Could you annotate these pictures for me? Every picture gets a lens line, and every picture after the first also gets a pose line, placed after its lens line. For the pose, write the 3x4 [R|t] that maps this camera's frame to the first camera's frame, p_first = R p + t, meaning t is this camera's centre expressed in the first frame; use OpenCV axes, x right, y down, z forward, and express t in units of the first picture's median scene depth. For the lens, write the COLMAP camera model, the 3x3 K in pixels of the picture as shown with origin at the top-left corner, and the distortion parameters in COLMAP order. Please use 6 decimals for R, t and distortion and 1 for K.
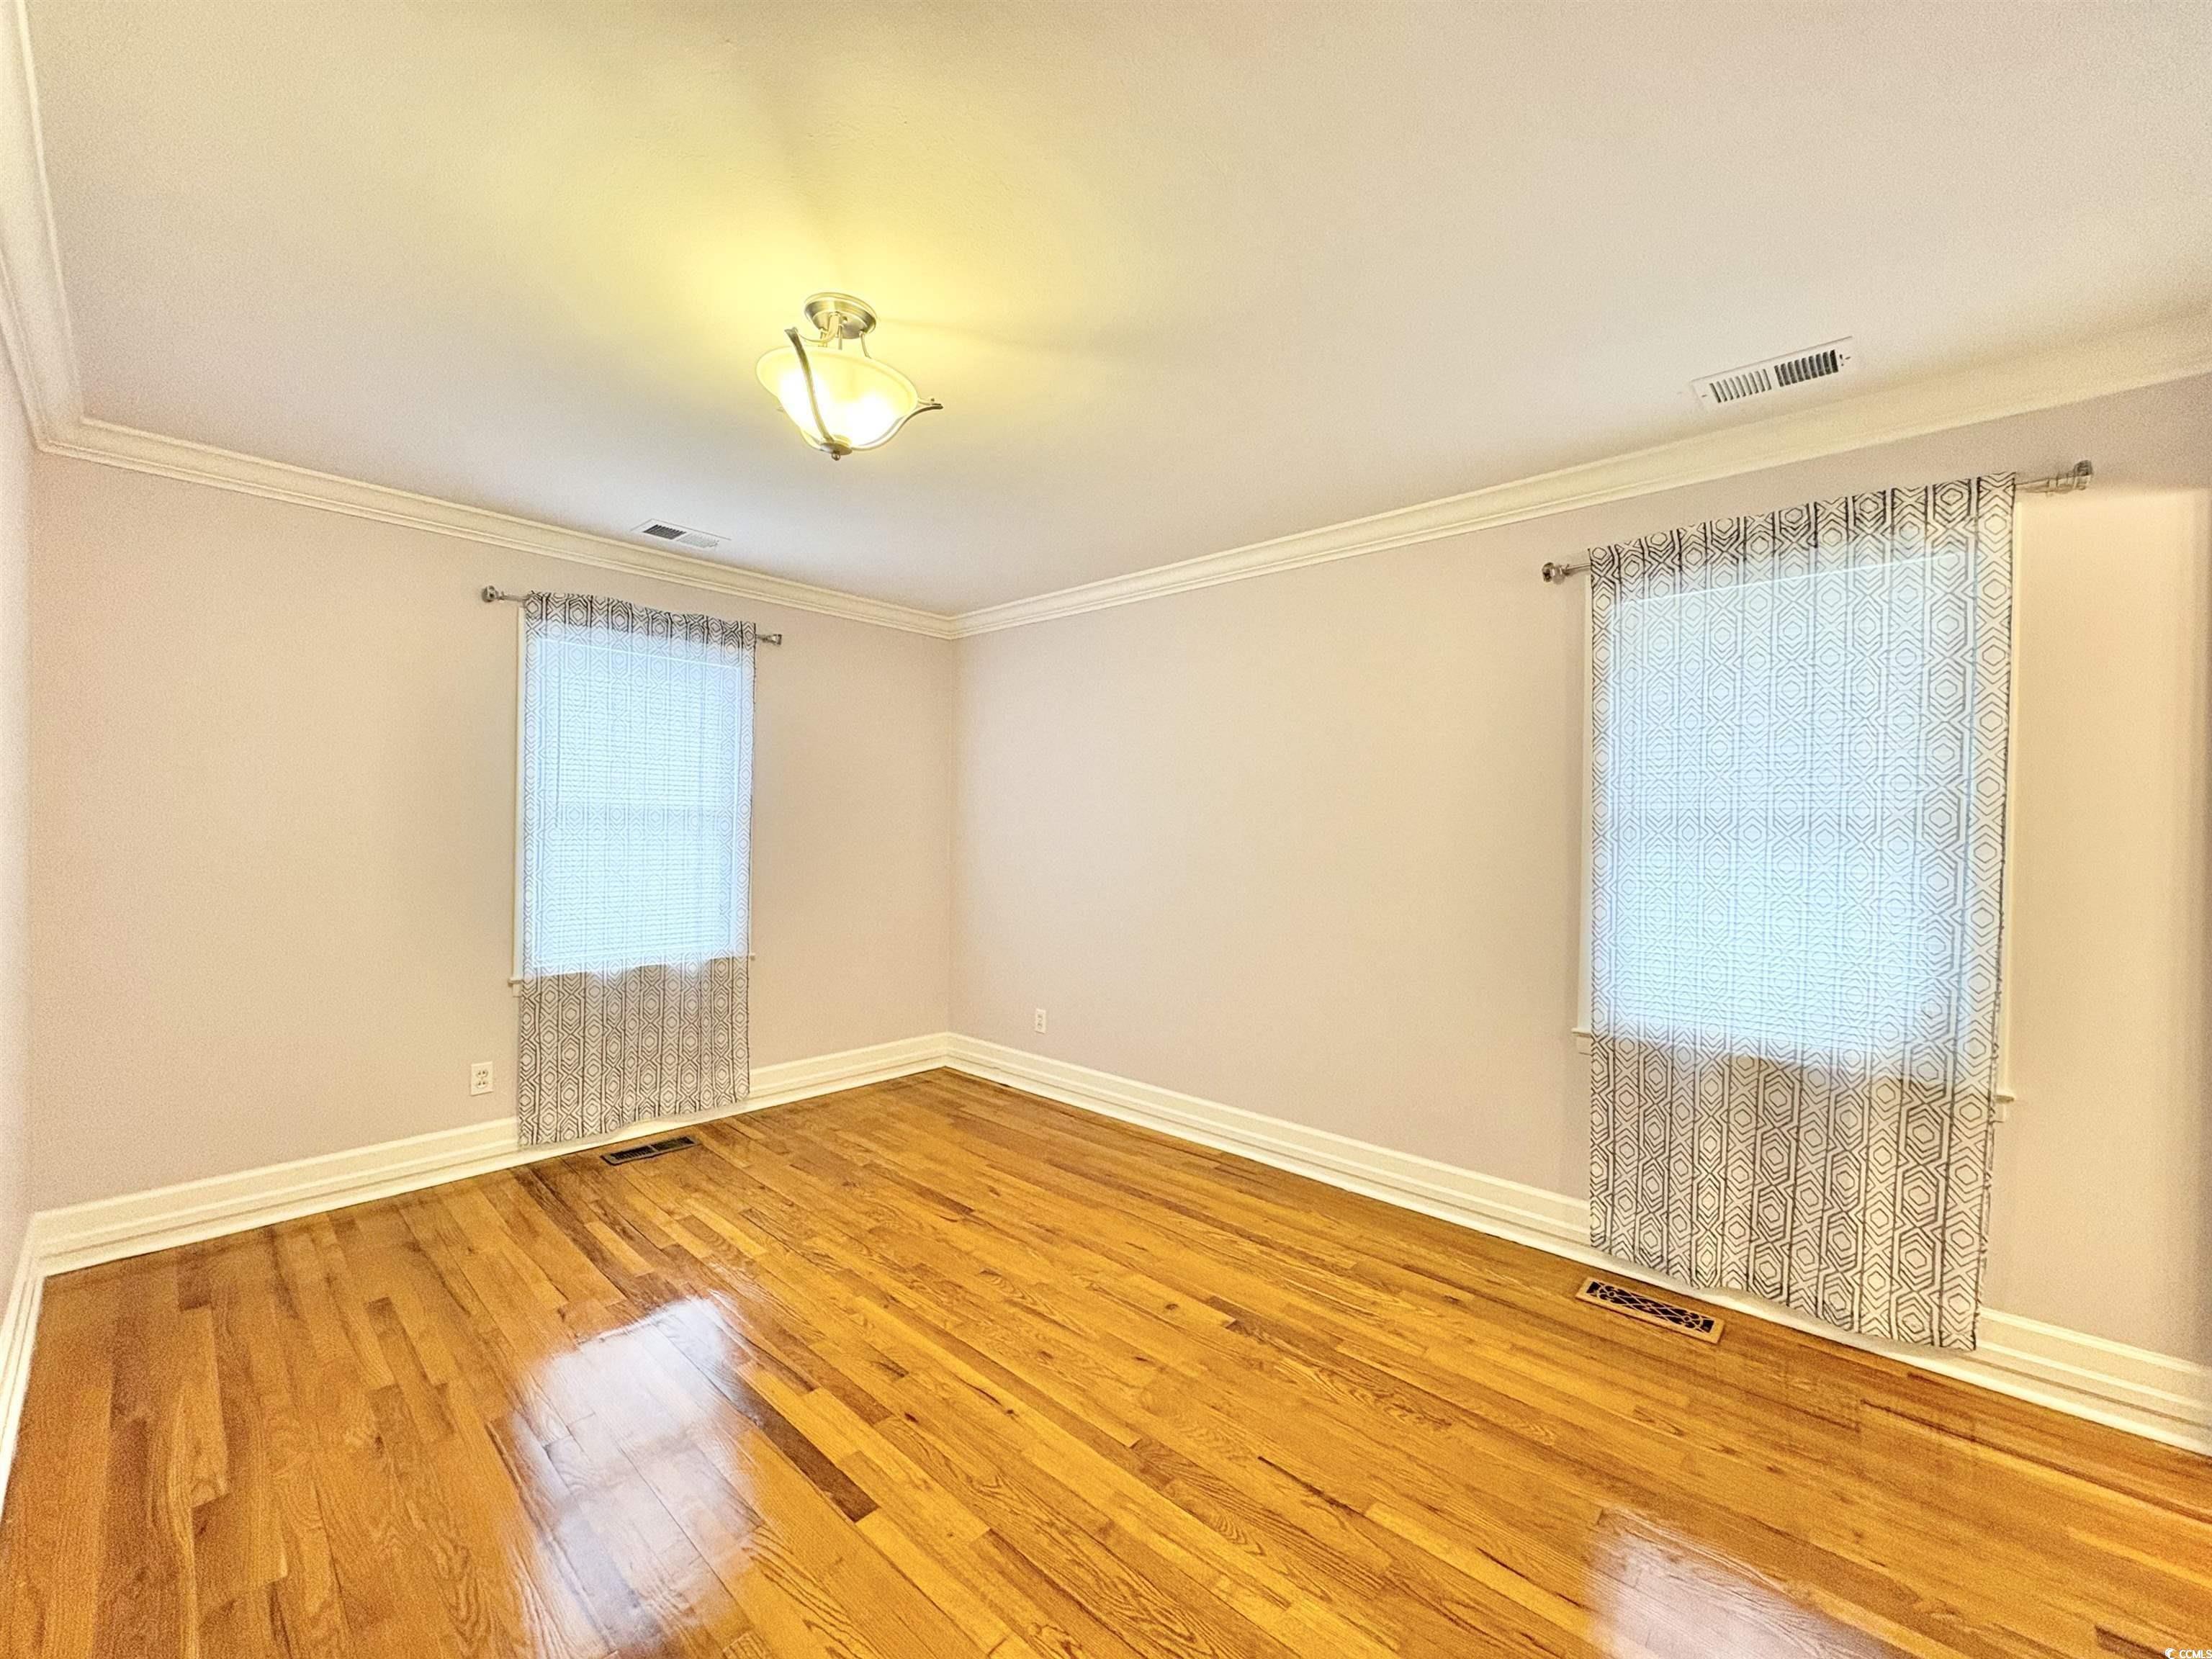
lens RADIAL K [[875.4, 0, 1097.8], [0, 875.4, 837.5], [0, 0, 1]] dist [-0.003301, 0.000389]
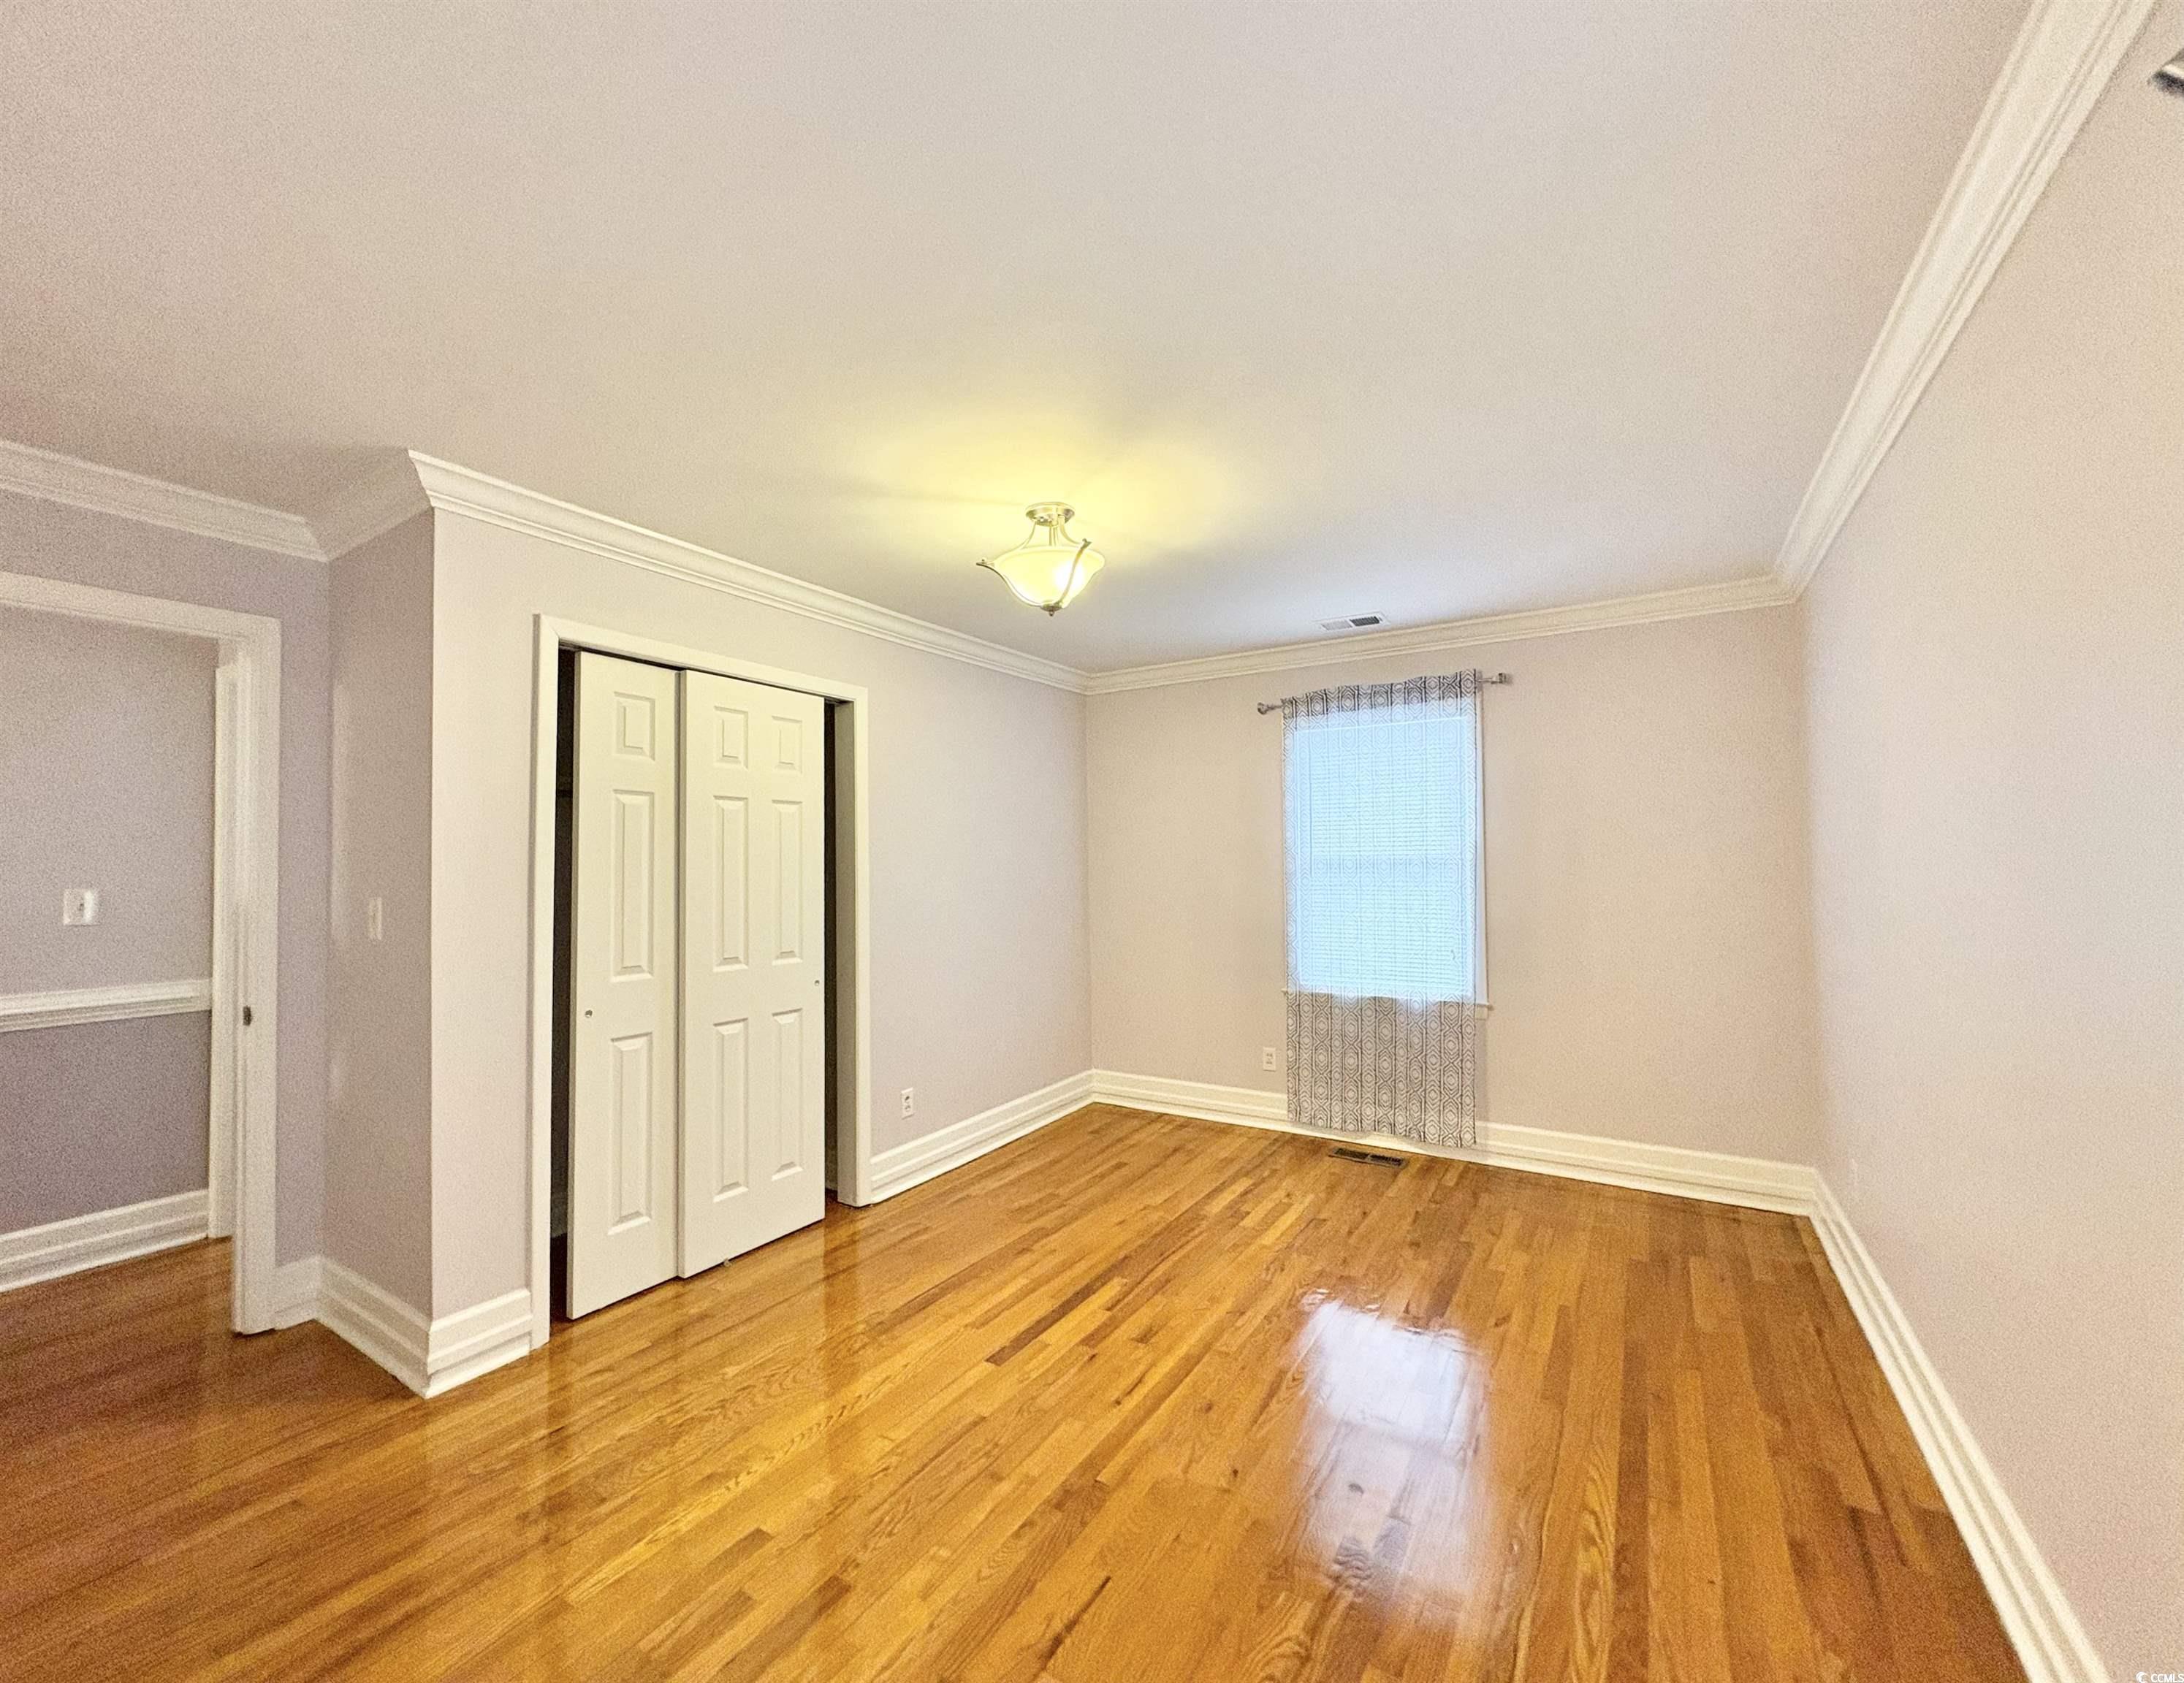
lens RADIAL K [[900.3, 0, 1081.1], [0, 900.3, 846.1], [0, 0, 1]] dist [-0.001539, 0.000123]
pose [[0.168025, -0.036960, -0.985090, 0.613847], [-0.000488, 0.999294, -0.037576, -0.005130], [0.985783, 0.006795, 0.167888, 0.443237]]
